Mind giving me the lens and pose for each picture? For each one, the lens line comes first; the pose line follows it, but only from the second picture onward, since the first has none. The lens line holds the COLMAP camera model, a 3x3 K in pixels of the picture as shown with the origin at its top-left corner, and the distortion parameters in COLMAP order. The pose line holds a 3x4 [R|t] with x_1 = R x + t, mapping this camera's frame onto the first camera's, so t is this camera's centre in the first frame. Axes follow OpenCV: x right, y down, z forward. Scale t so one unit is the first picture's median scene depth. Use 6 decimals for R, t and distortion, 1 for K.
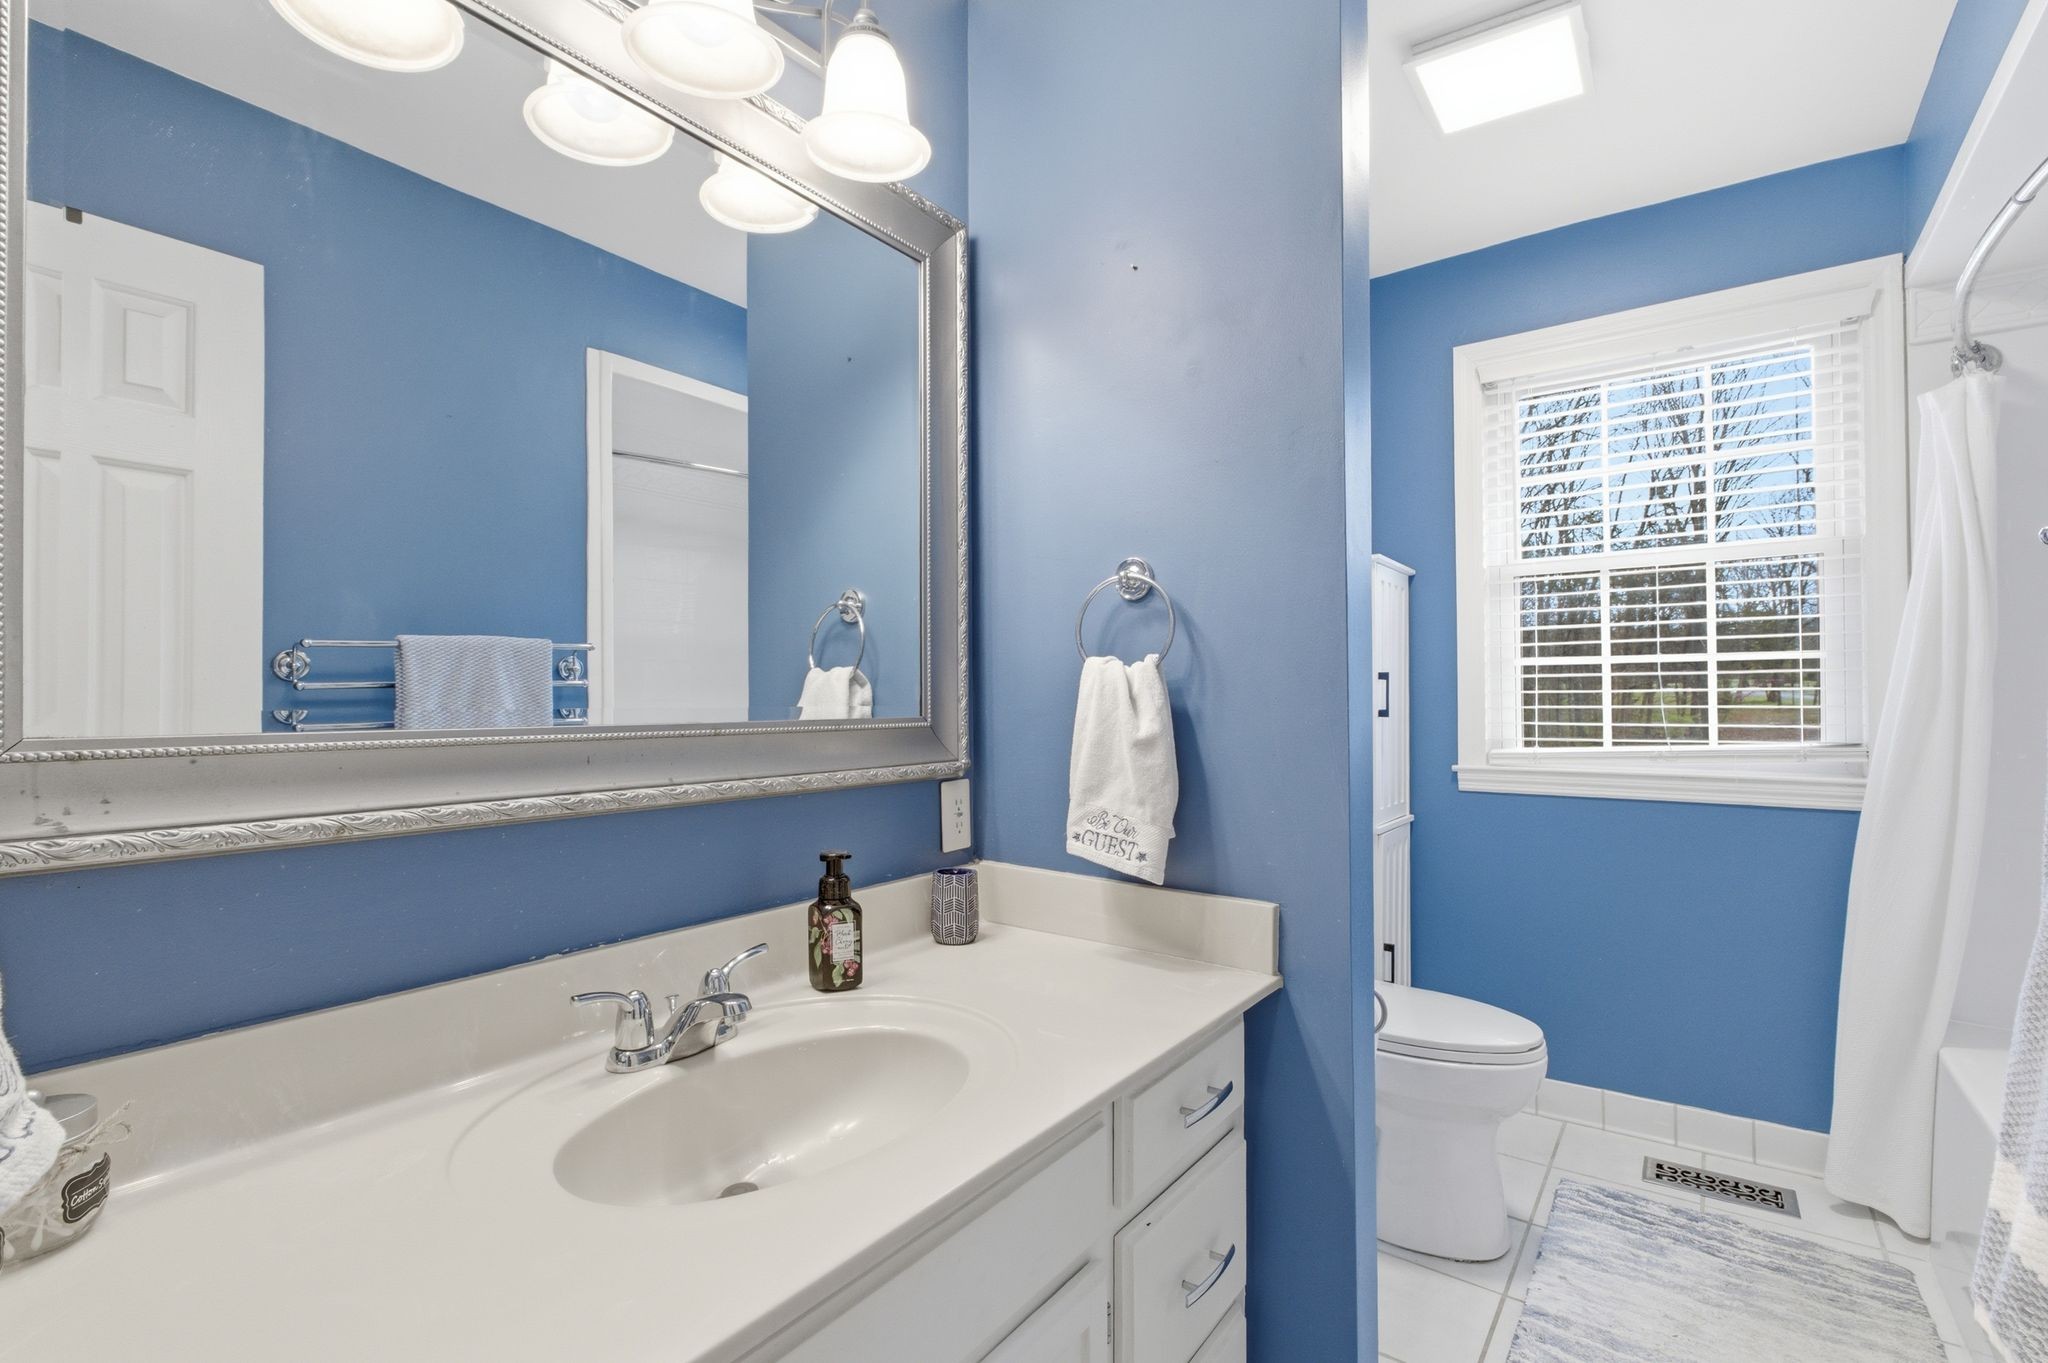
lens RADIAL K [[896.8, 0, 1029.6], [0, 896.8, 694.3], [0, 0, 1]] dist [-0.006729, -0.000109]
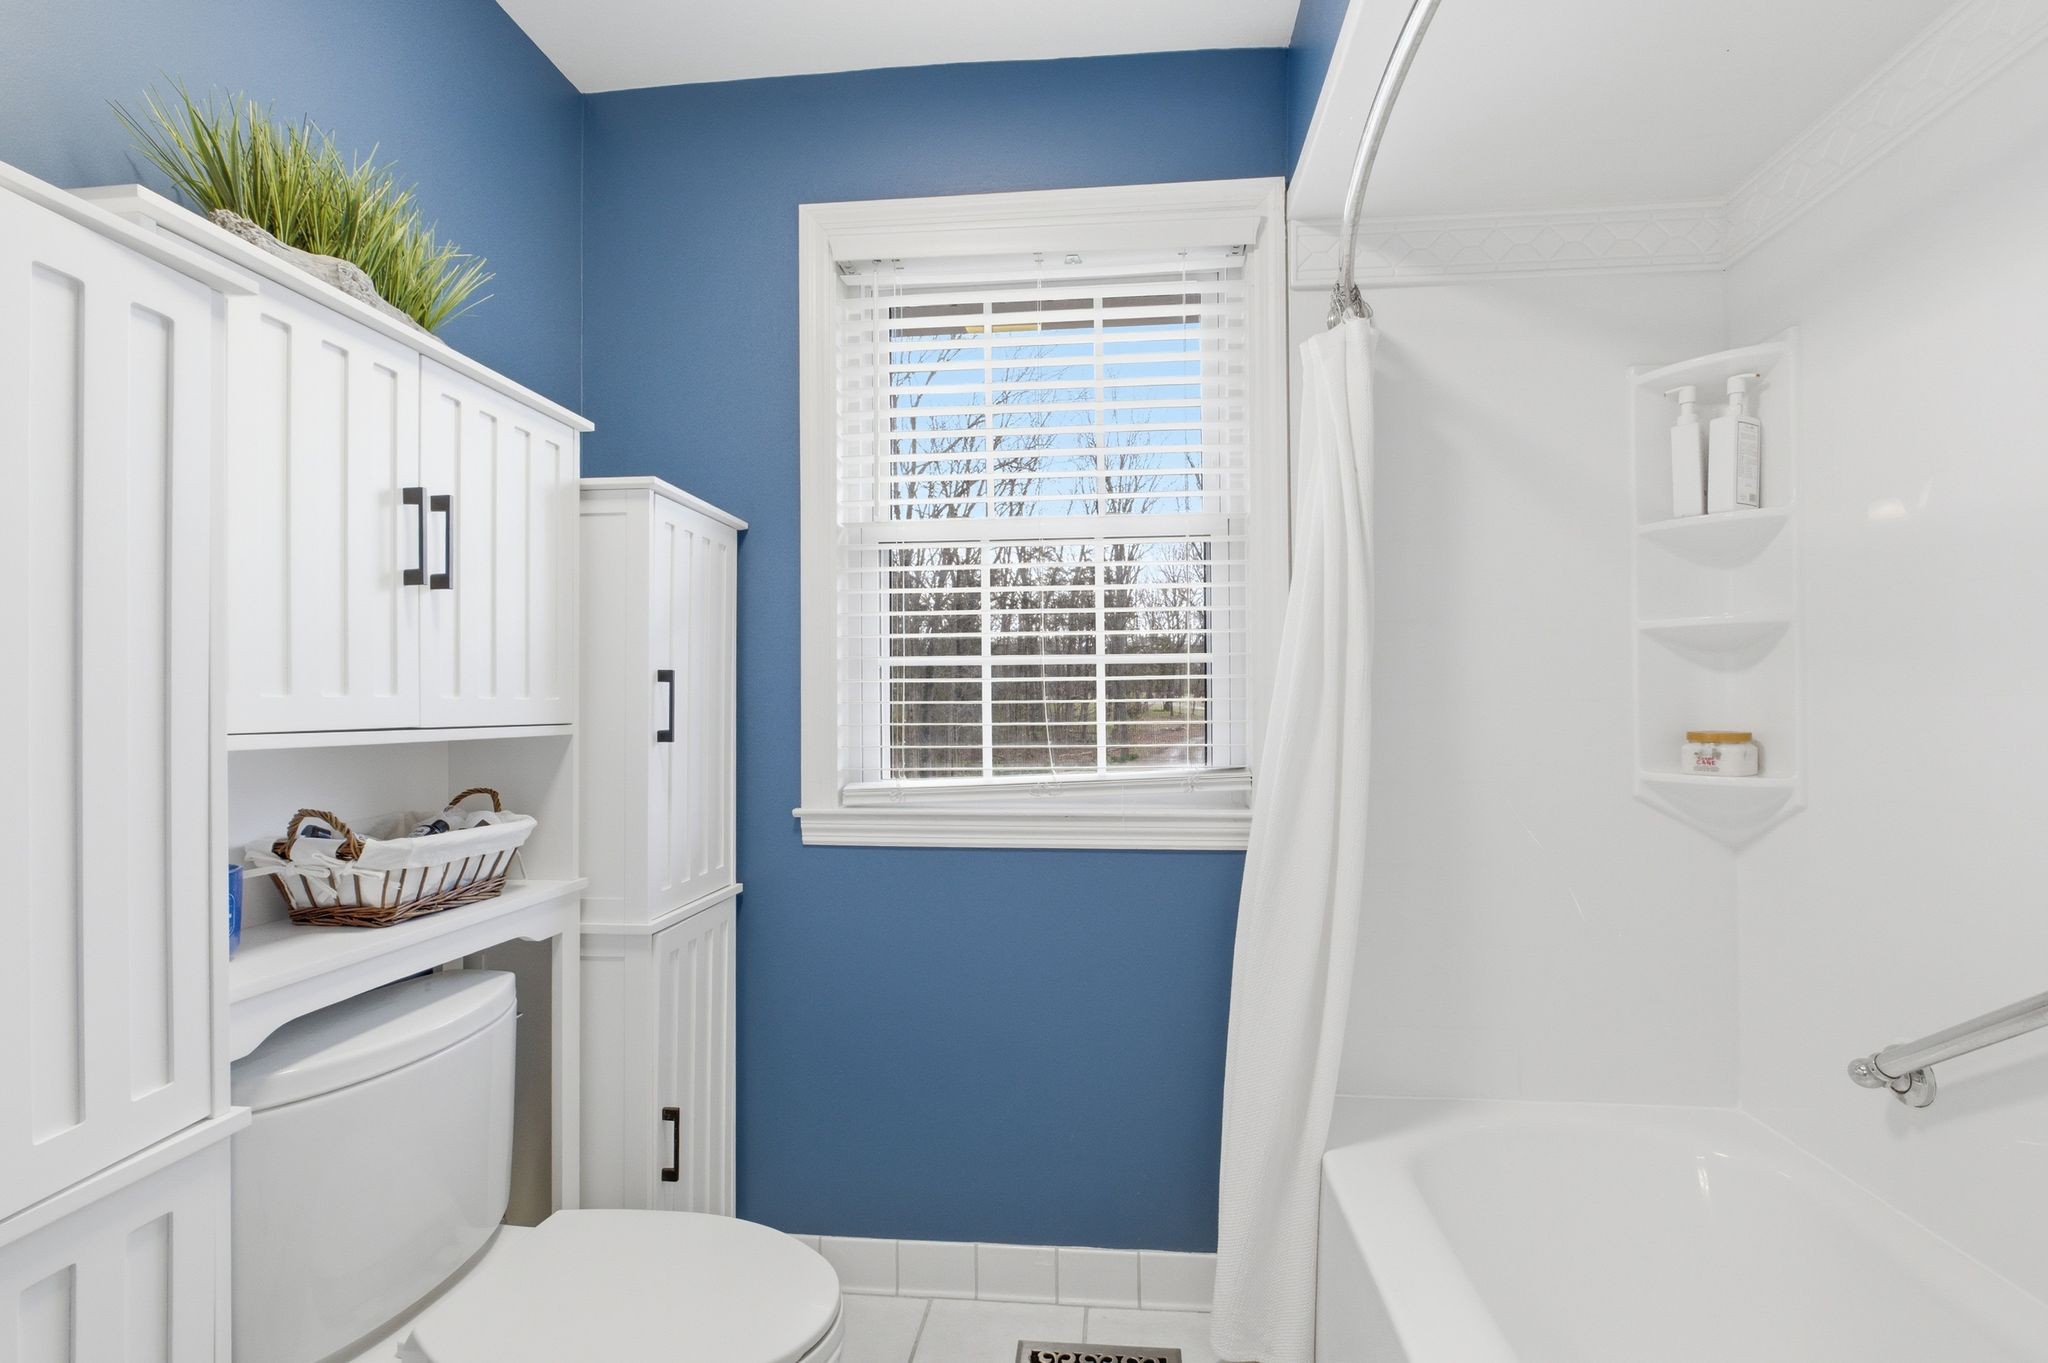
lens RADIAL K [[896.8, 0, 1029.6], [0, 896.8, 694.3], [0, 0, 1]] dist [-0.006729, -0.000109]
pose [[0.868357, 0.008025, 0.495875, 0.307763], [-0.004273, 0.999953, -0.008701, -0.003715], [-0.495921, 0.005437, 0.868351, 0.334420]]
